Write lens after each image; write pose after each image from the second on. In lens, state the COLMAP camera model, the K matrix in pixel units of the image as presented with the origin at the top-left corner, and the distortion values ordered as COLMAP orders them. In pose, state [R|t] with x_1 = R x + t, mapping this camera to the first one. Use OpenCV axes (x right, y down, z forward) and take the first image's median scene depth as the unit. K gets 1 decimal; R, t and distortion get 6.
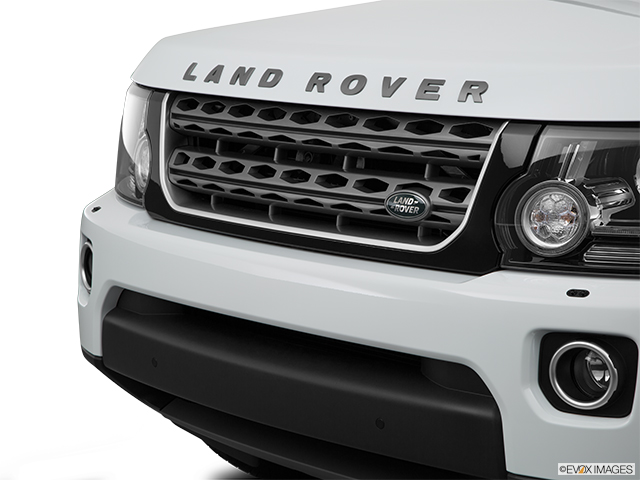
lens RADIAL K [[1735.3, 0, 320.0], [0, 1735.3, 240.0], [0, 0, 1]] dist [0.448627, -0.001789]
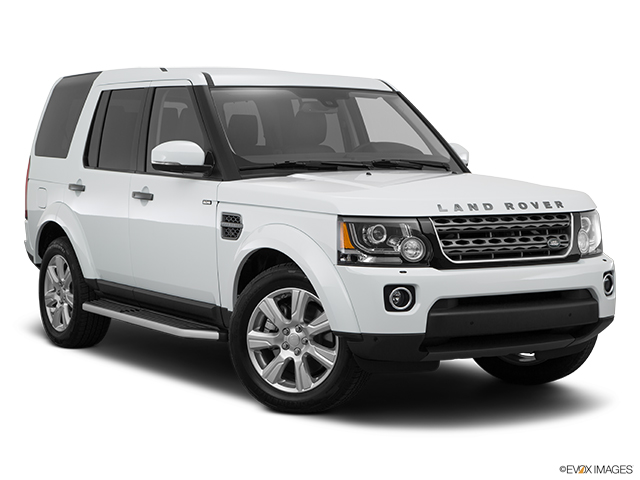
lens RADIAL K [[1315.8, 0, 320.0], [0, 1315.8, 240.0], [0, 0, 1]] dist [0.092815, 0.170160]
pose [[0.177736, -0.059656, 0.982268, -2.263938], [0.150799, 0.988023, 0.032719, -0.161582], [-0.972456, 0.142309, 0.184603, 0.972420]]
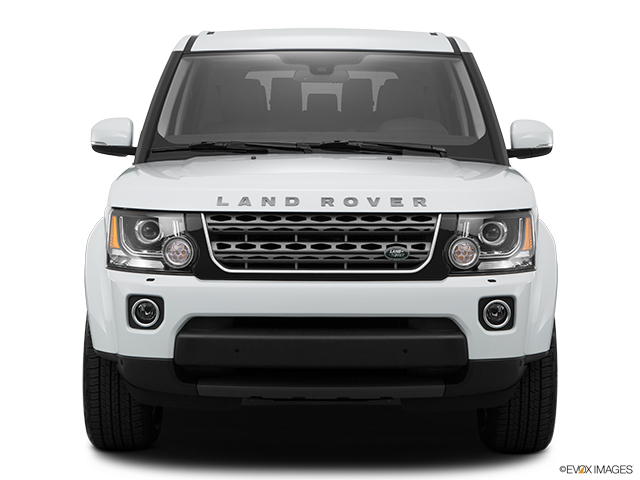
lens RADIAL K [[1286.7, 0, 320.0], [0, 1286.7, 240.0], [0, 0, 1]] dist [0.256267, -0.150094]
pose [[0.677022, -0.051787, 0.734139, -1.229611], [0.108814, 0.993602, -0.030258, 0.002090], [-0.727874, 0.100370, 0.678325, -0.050519]]
